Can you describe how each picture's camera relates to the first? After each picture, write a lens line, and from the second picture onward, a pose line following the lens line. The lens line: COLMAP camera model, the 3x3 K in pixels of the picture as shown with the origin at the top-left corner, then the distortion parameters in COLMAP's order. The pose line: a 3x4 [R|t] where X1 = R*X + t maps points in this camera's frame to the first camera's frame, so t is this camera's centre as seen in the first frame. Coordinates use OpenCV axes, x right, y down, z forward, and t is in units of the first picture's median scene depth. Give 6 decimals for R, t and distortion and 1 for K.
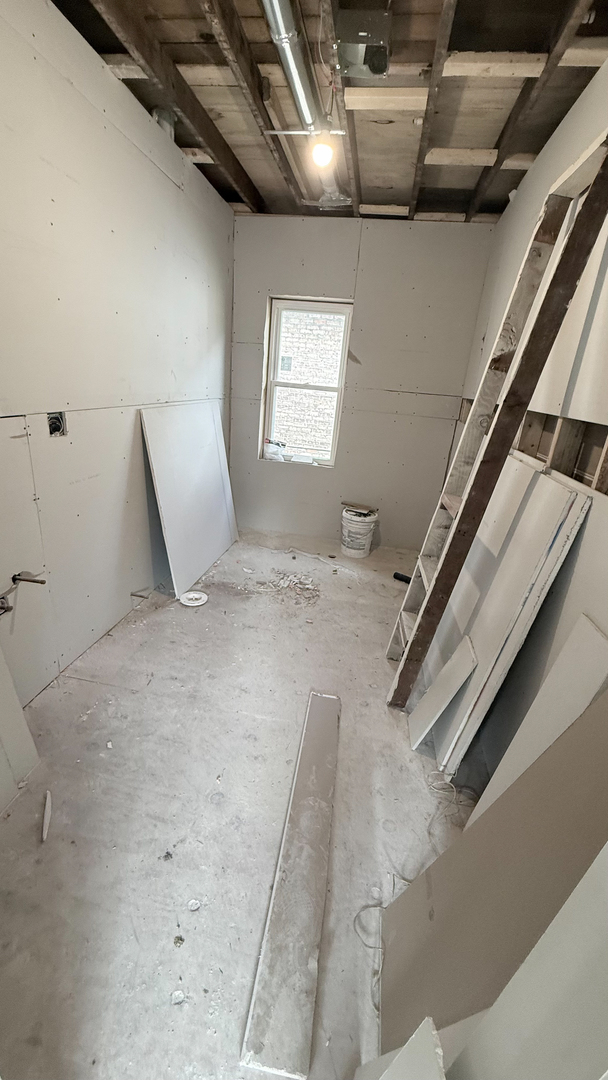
lens RADIAL K [[436.4, 0, 304.6], [0, 436.4, 539.7], [0, 0, 1]] dist [-0.001946, 0.000626]
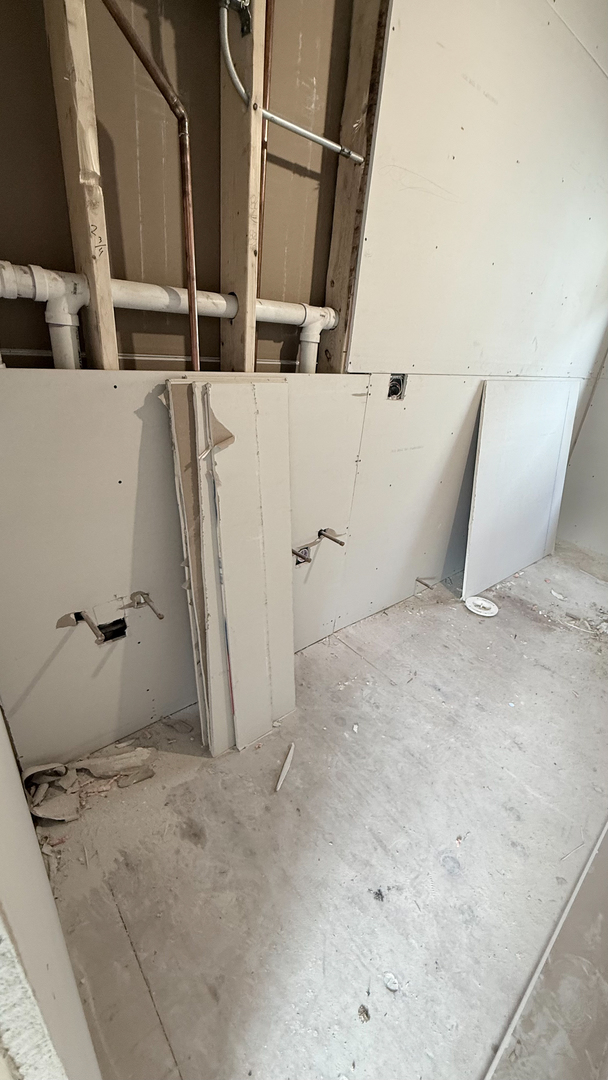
lens RADIAL K [[436.4, 0, 304.6], [0, 436.4, 540.5], [0, 0, 1]] dist [-0.001946, 0.000626]
pose [[0.768706, 0.263672, -0.582724, -0.084492], [-0.246647, 0.962810, 0.110287, 0.001366], [0.590132, 0.058949, 0.805152, 0.142780]]
